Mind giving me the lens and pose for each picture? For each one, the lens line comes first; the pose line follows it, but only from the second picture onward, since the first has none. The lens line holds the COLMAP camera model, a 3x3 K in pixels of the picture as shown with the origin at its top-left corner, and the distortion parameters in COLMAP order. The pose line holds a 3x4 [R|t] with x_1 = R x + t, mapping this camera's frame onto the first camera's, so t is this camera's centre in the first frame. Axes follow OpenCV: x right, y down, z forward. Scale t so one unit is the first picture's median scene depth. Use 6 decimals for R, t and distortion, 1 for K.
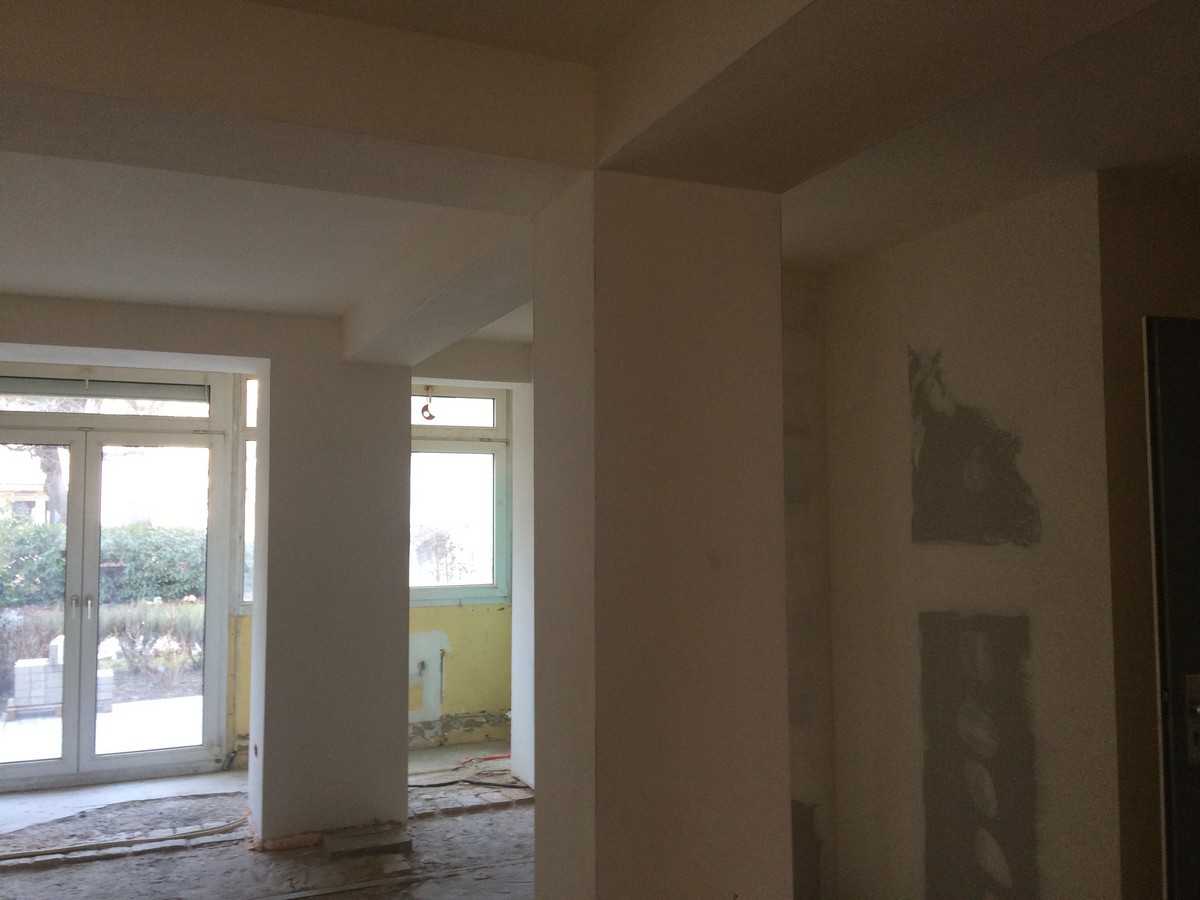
lens RADIAL K [[1024.6, 0, 600.0], [0, 1024.6, 450.0], [0, 0, 1]] dist [0.099768, -0.178892]
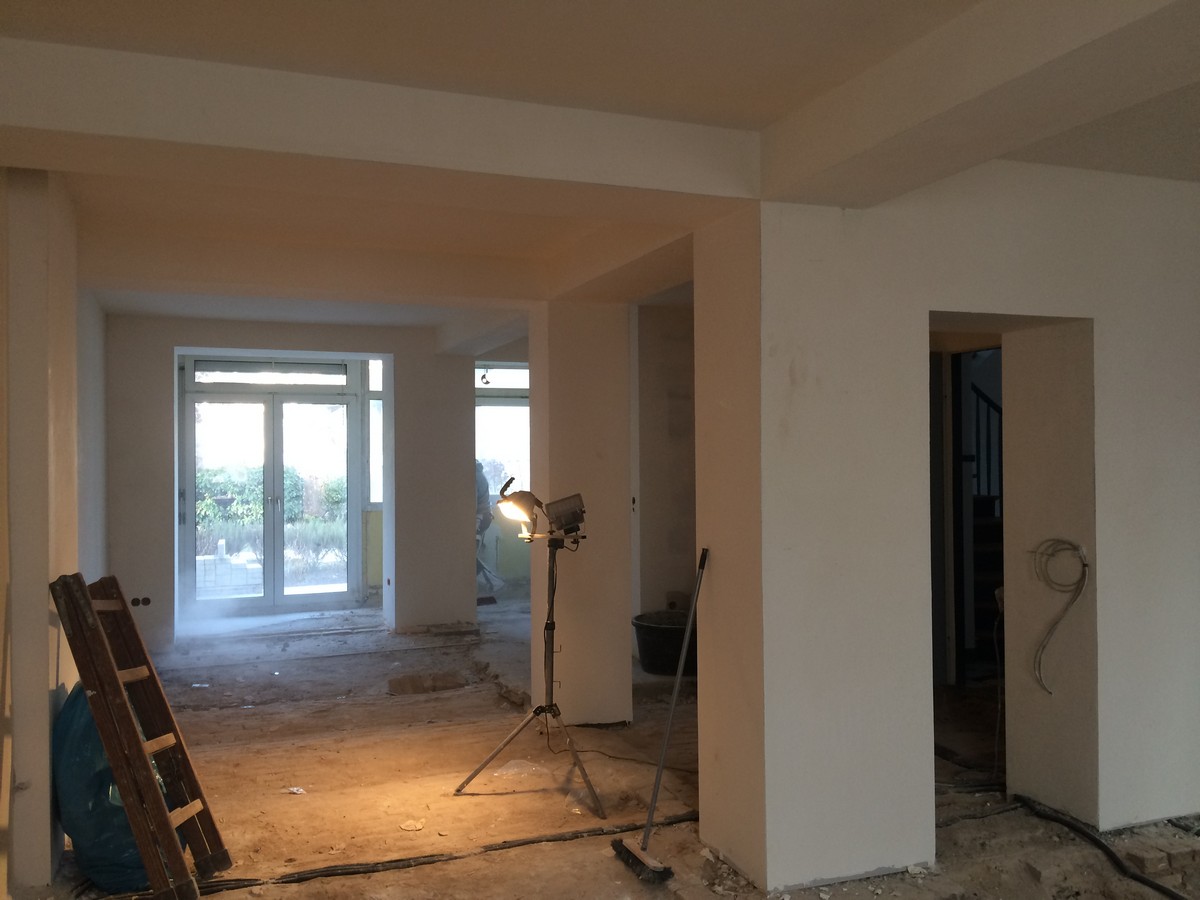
lens RADIAL K [[1024.6, 0, 600.0], [0, 1024.6, 450.0], [0, 0, 1]] dist [0.099768, -0.178892]
pose [[0.998345, -0.003135, -0.057431, 0.105590], [0.006230, 0.998533, 0.053779, -0.016101], [0.057178, -0.054048, 0.996900, -0.608160]]
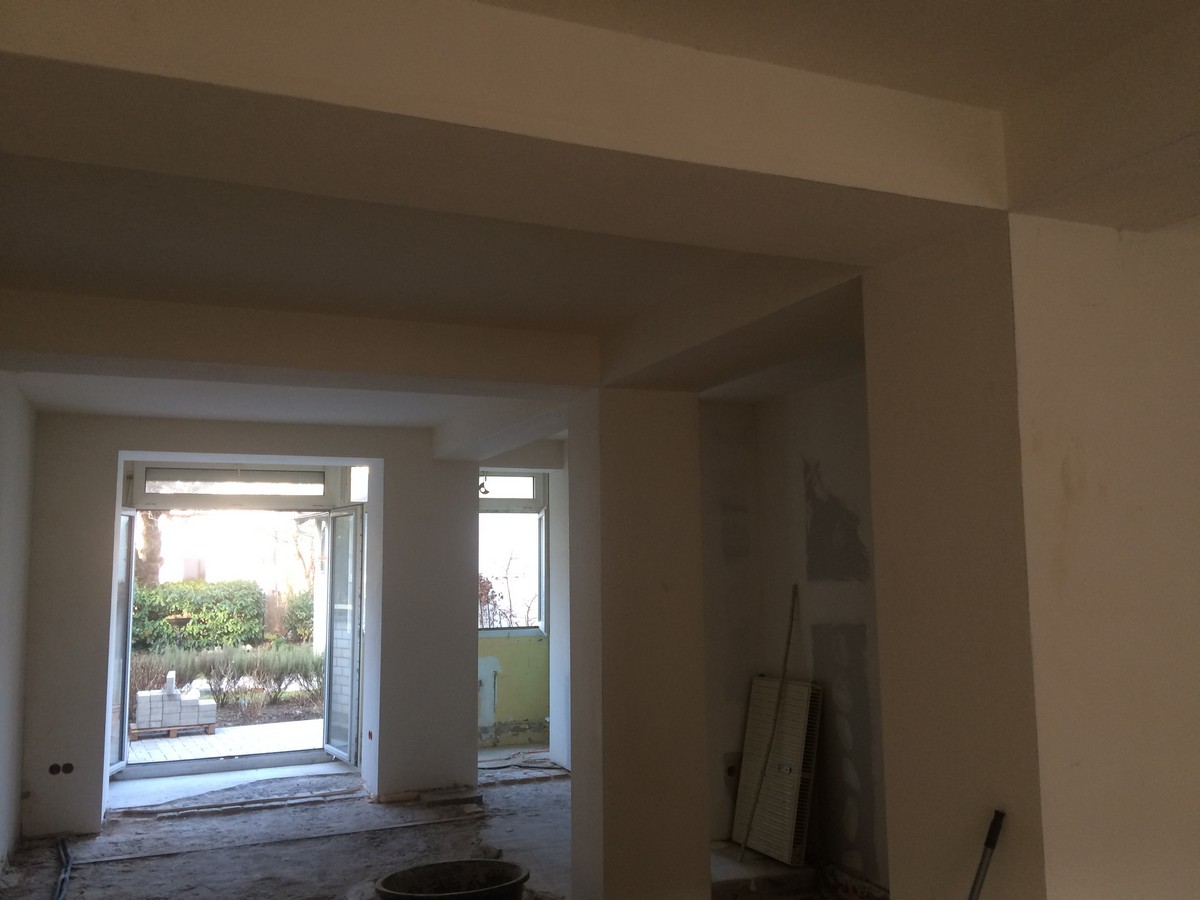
lens RADIAL K [[1024.6, 0, 600.0], [0, 1024.6, 450.0], [0, 0, 1]] dist [0.099768, -0.178892]
pose [[0.999642, -0.008793, -0.025274, 0.017772], [0.007463, 0.998608, -0.052222, -0.019589], [0.025698, 0.052015, 0.998316, -0.379131]]
